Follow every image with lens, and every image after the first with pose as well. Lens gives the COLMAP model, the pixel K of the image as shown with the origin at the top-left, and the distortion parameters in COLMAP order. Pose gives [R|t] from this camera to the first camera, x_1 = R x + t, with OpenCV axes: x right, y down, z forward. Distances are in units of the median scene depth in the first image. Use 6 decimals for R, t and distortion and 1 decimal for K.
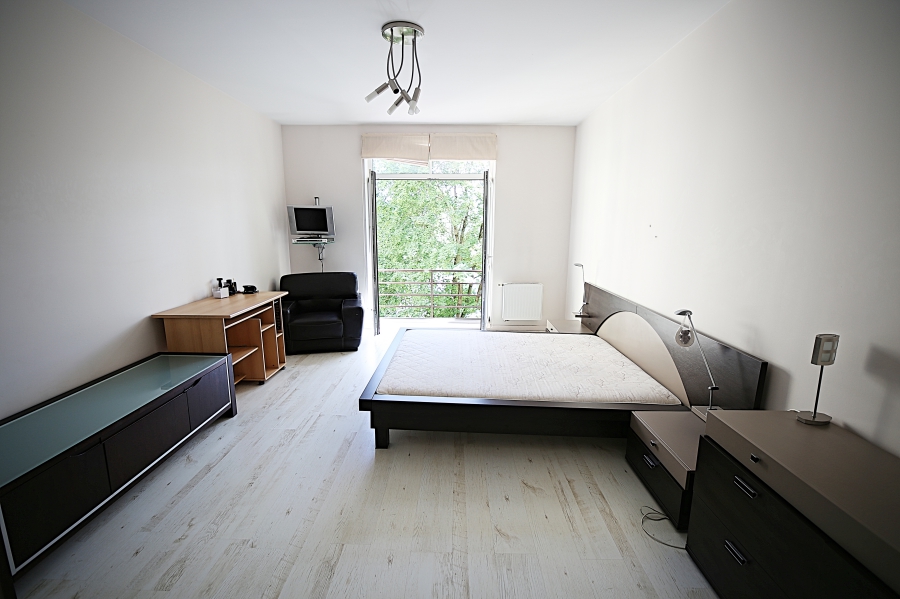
lens RADIAL K [[393.9, 0, 448.0], [0, 393.9, 298.7], [0, 0, 1]] dist [-0.004313, -0.001790]
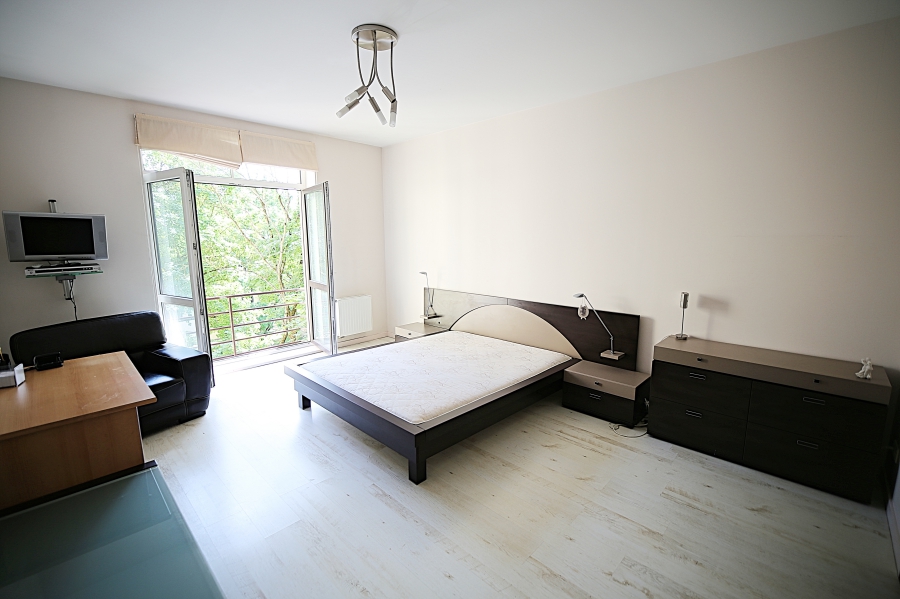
lens RADIAL K [[393.9, 0, 451.0], [0, 393.9, 298.2], [0, 0, 1]] dist [-0.004313, -0.001790]
pose [[0.680239, -0.127097, 0.721887, -0.429212], [0.145645, 0.988651, 0.036822, -0.042569], [-0.718375, 0.080091, 0.691030, 0.158528]]
